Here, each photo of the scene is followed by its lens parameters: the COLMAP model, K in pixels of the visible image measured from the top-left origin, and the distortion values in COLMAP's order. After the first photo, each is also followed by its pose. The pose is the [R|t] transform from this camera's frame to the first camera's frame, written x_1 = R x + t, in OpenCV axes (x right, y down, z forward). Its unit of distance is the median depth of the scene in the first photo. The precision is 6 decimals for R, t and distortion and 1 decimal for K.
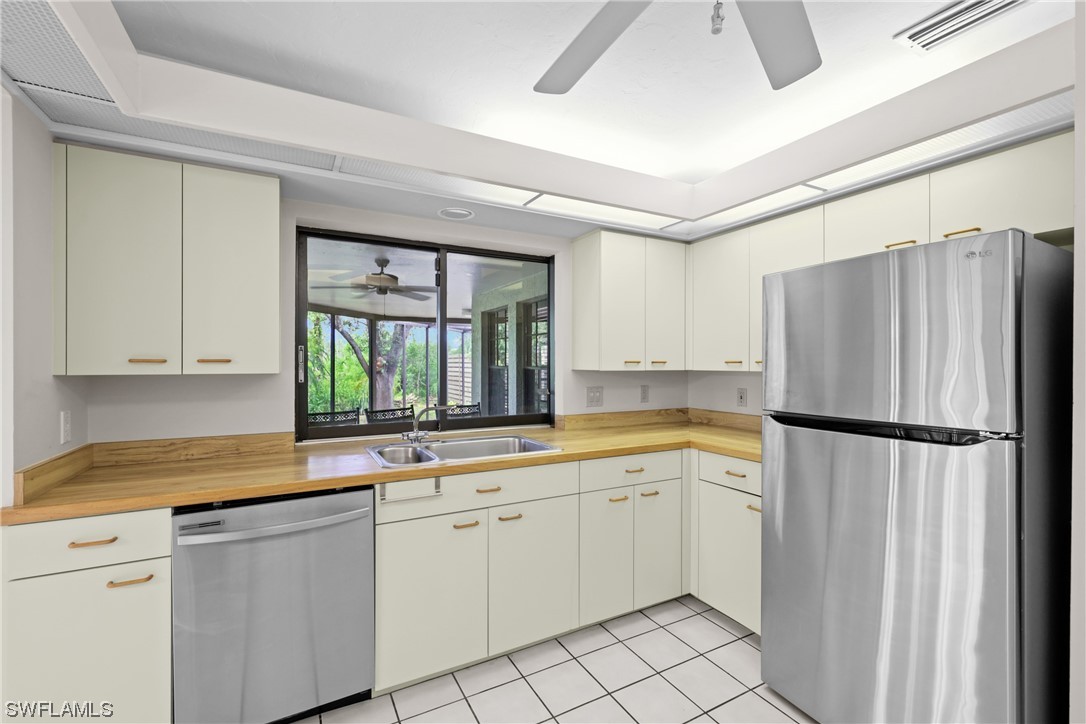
lens RADIAL K [[464.4, 0, 538.2], [0, 464.4, 363.7], [0, 0, 1]] dist [-0.001705, -0.000191]
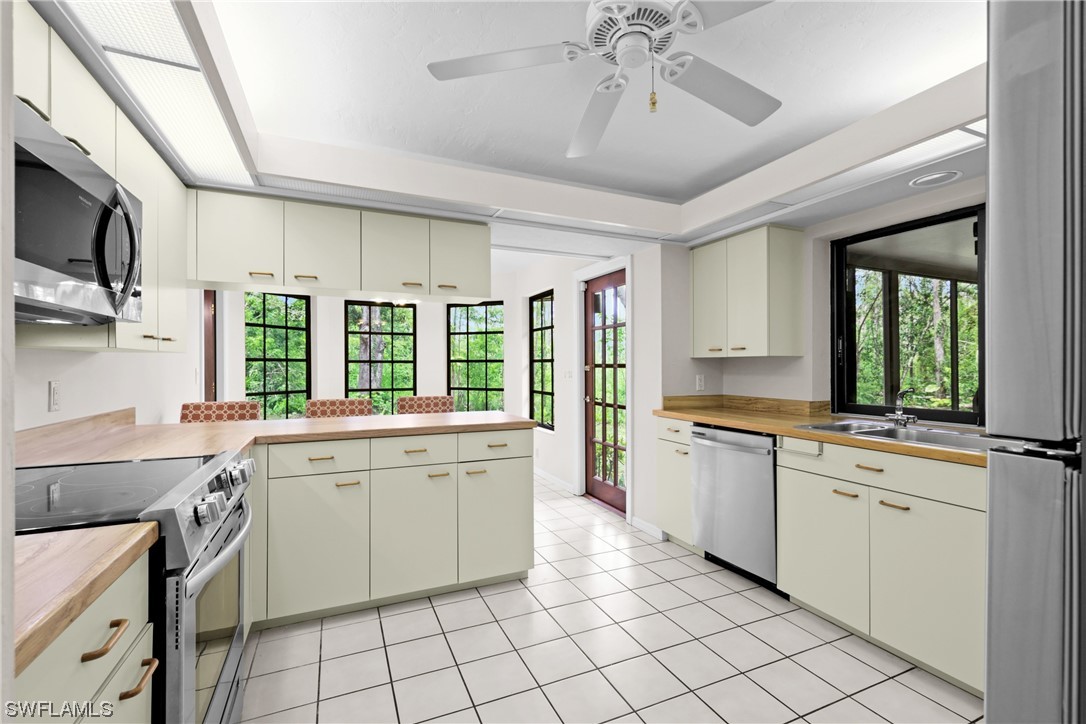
lens RADIAL K [[464.4, 0, 538.2], [0, 464.4, 363.7], [0, 0, 1]] dist [-0.001705, -0.000191]
pose [[-0.077266, -0.003306, -0.997005, 0.991121], [-0.000791, 0.999994, -0.003254, 0.051495], [0.997010, 0.000537, -0.077268, 0.379810]]
